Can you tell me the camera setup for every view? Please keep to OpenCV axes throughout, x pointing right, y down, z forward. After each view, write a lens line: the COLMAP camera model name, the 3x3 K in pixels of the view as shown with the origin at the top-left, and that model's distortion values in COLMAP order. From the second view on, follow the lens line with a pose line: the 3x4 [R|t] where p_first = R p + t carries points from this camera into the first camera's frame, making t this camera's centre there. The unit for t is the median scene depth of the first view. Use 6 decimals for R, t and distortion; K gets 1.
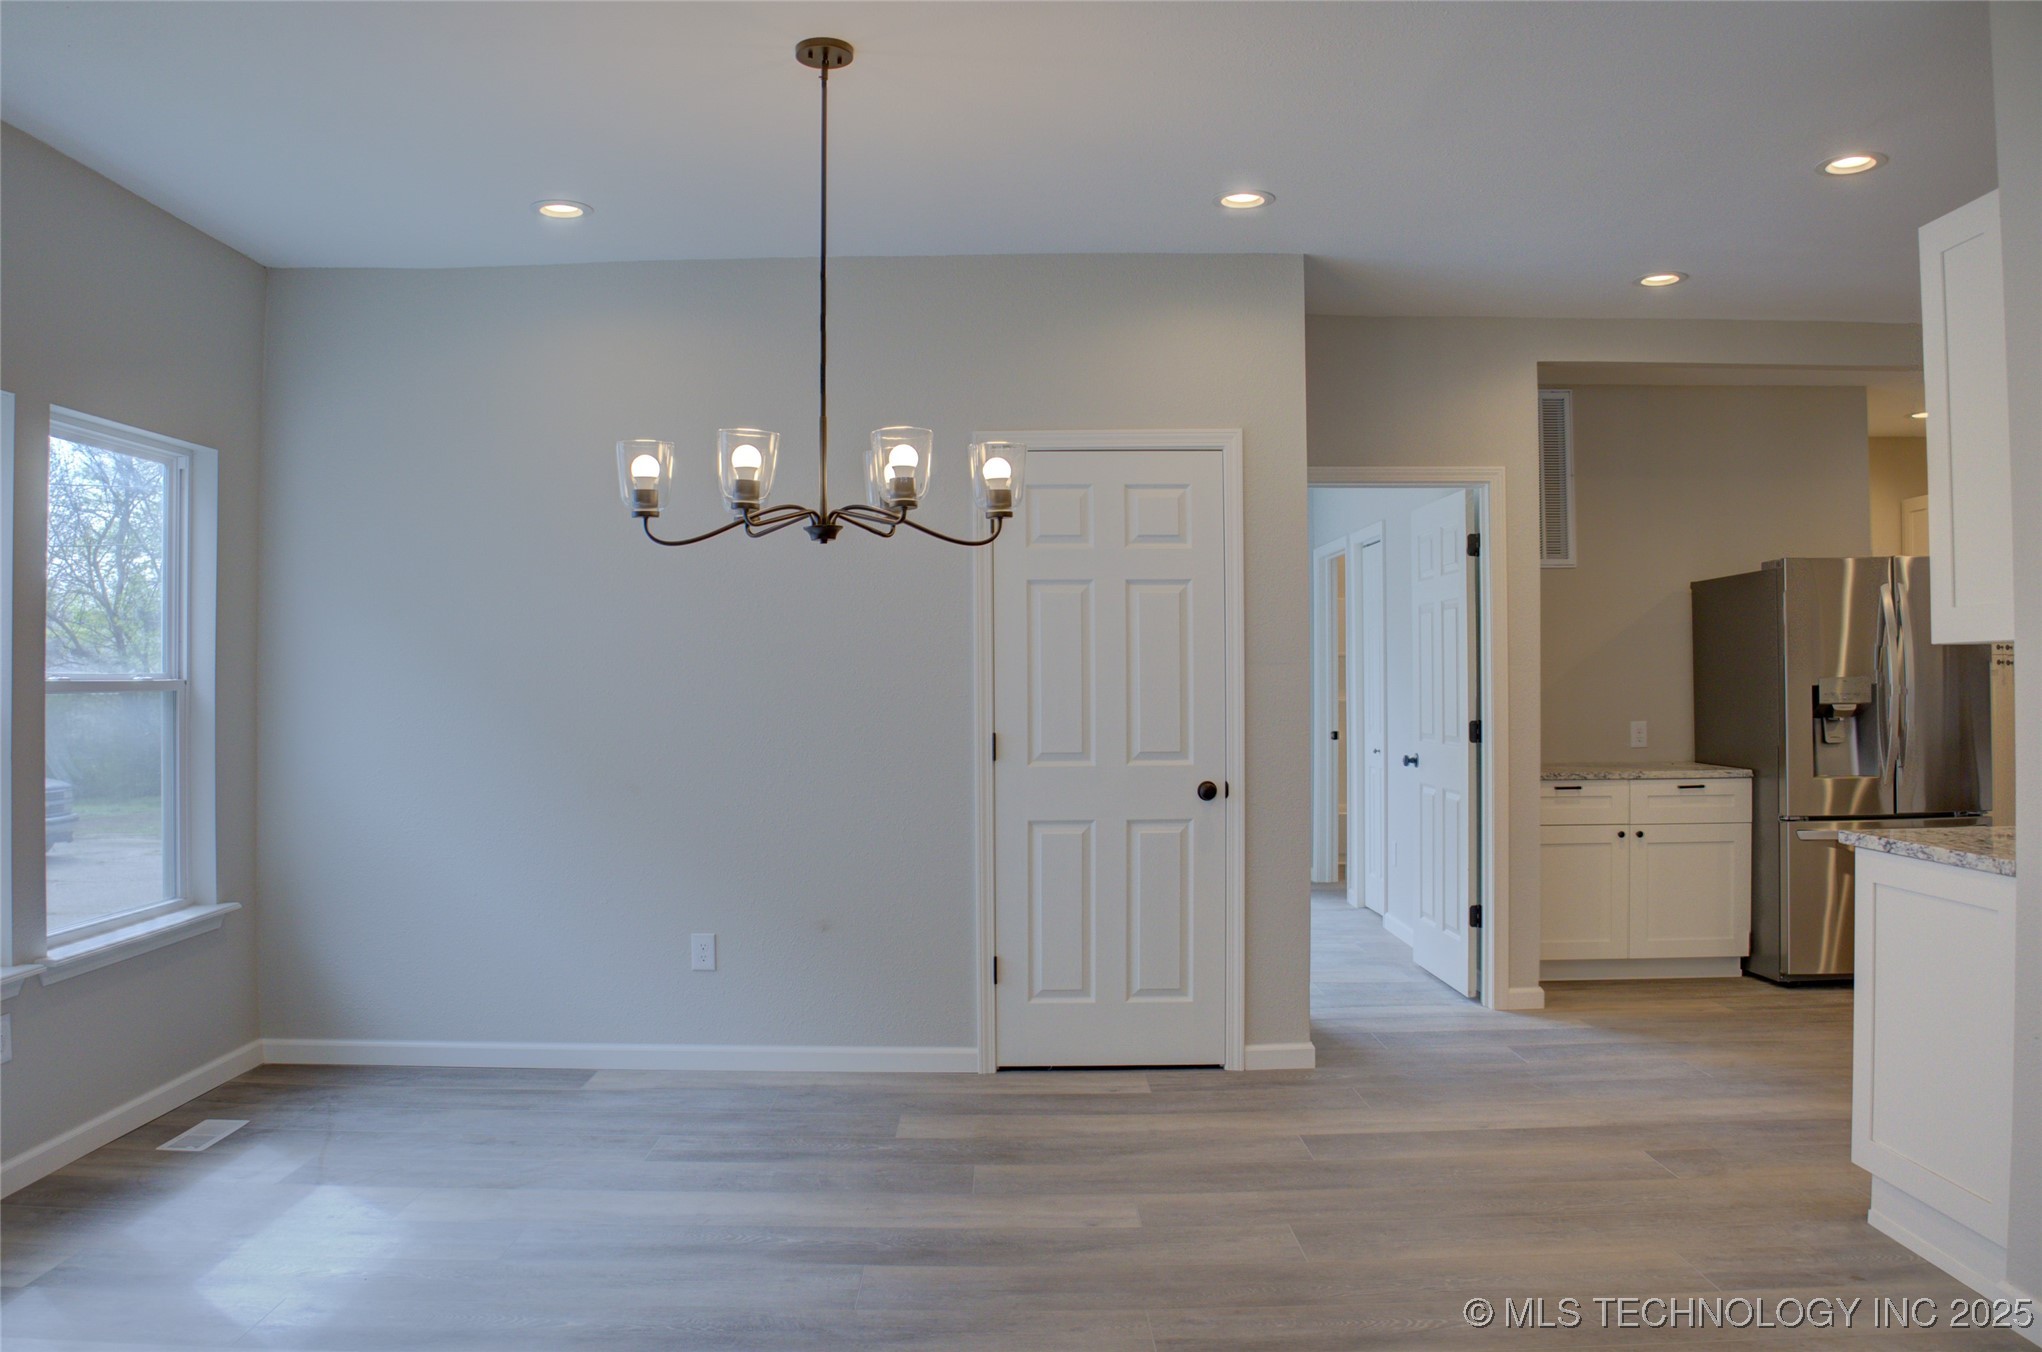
lens RADIAL K [[1422.5, 0, 1021.0], [0, 1422.5, 676.0], [0, 0, 1]] dist [-0.133367, 0.061172]
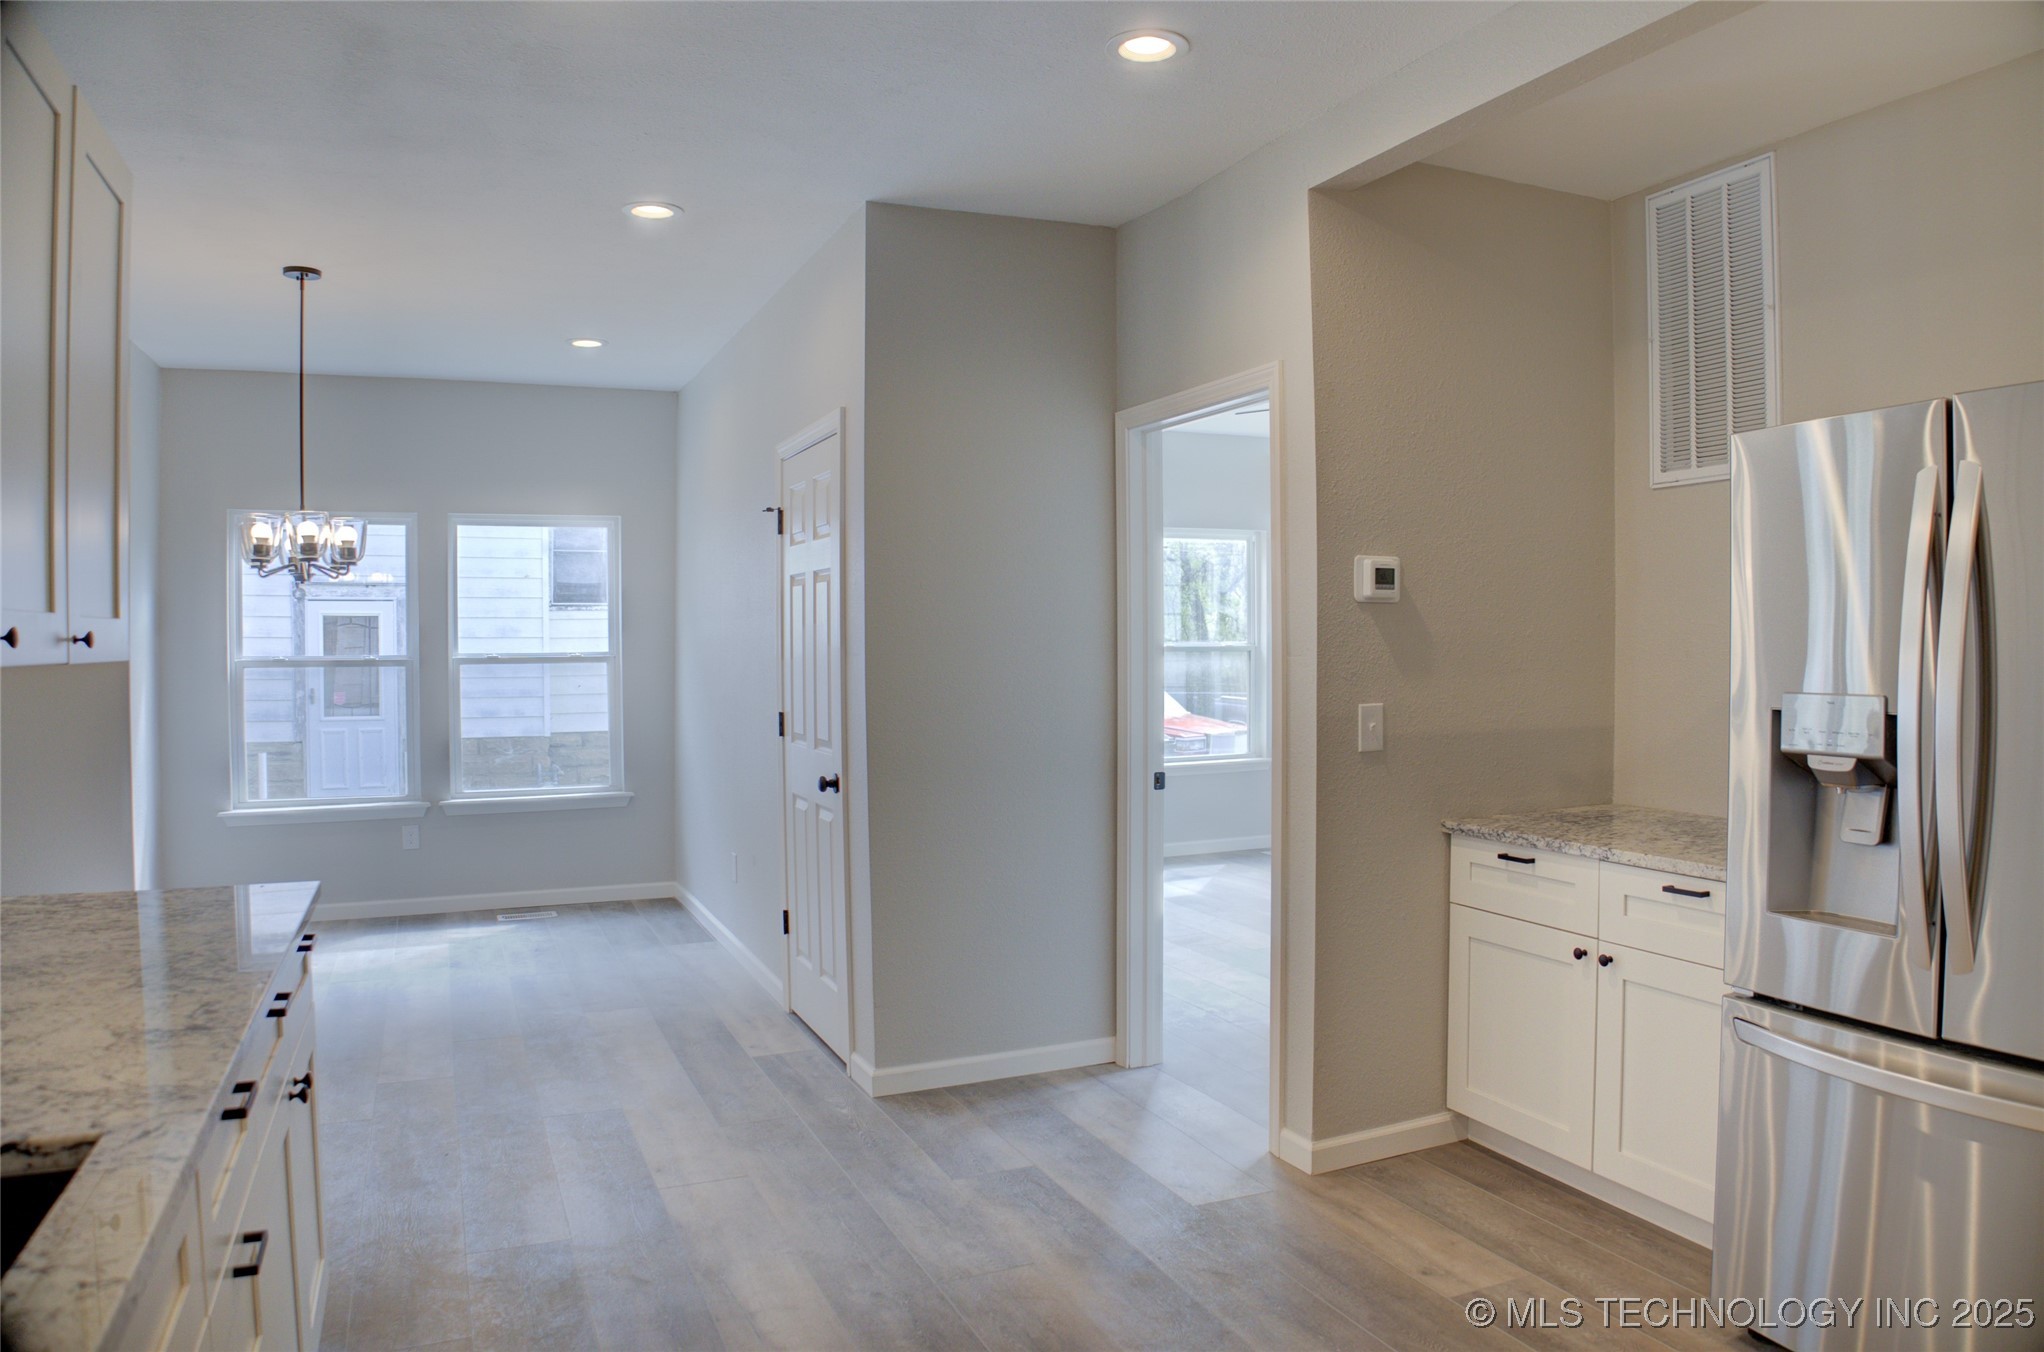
lens RADIAL K [[1355.8, 0, 1027.4], [0, 1355.8, 653.5], [0, 0, 1]] dist [-0.169582, 0.132584]
pose [[0.432553, 0.012585, -0.901521, 1.077987], [0.004515, 0.999860, 0.016124, -0.023629], [0.901597, -0.011045, 0.432435, 0.753055]]
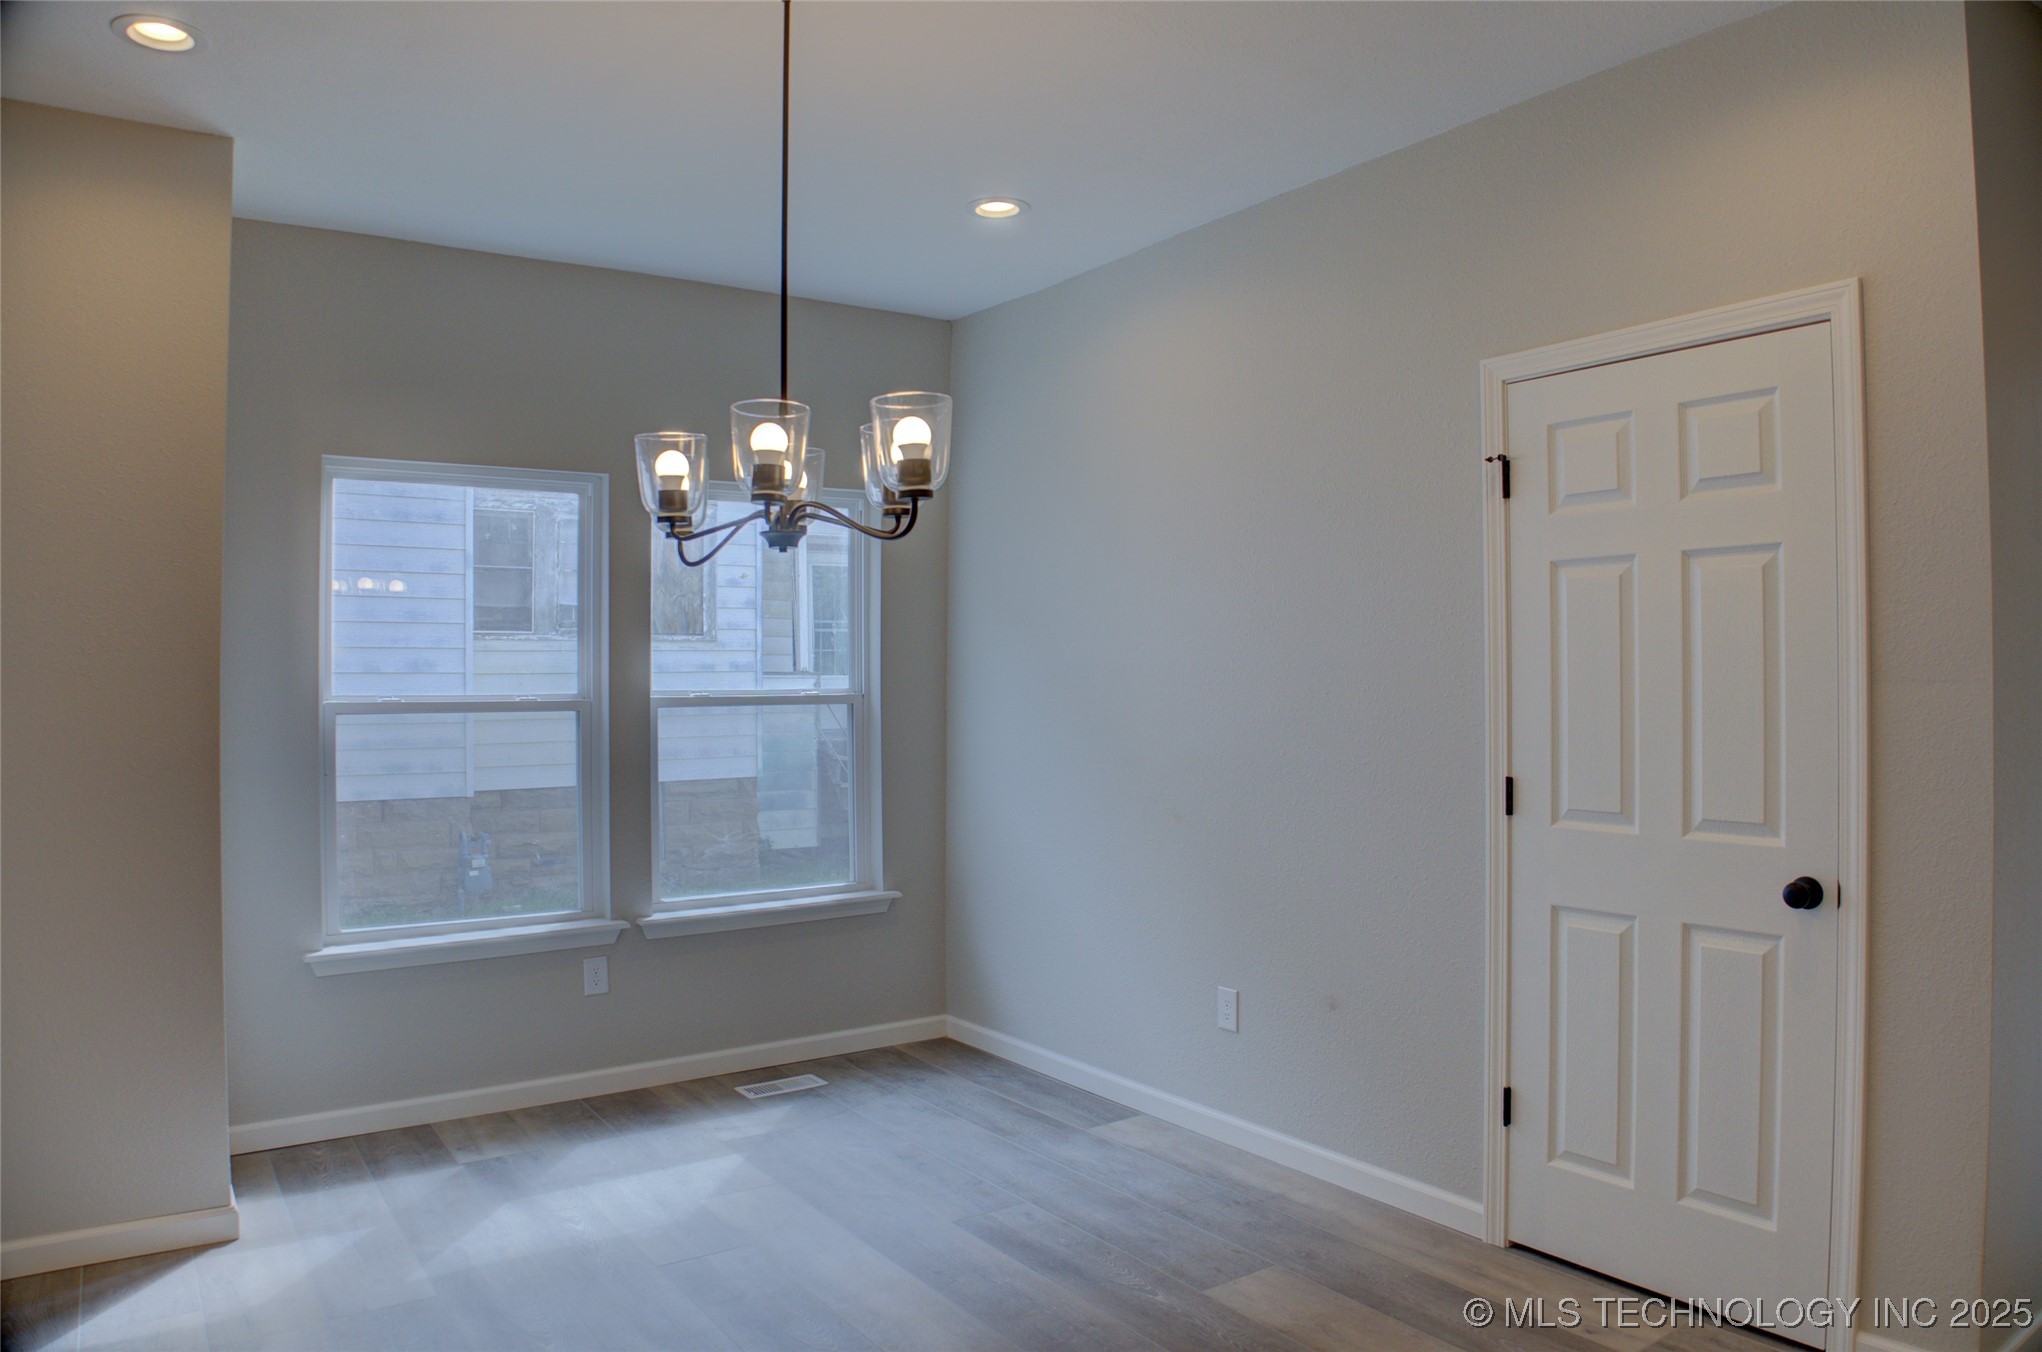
lens RADIAL K [[1354.4, 0, 1026.4], [0, 1354.4, 653.5], [0, 0, 1]] dist [-0.169582, 0.132584]
pose [[0.600338, -0.013286, -0.799636, 0.393913], [0.004919, 0.999904, -0.012921, -0.015544], [0.799732, 0.003824, 0.600346, 0.431962]]
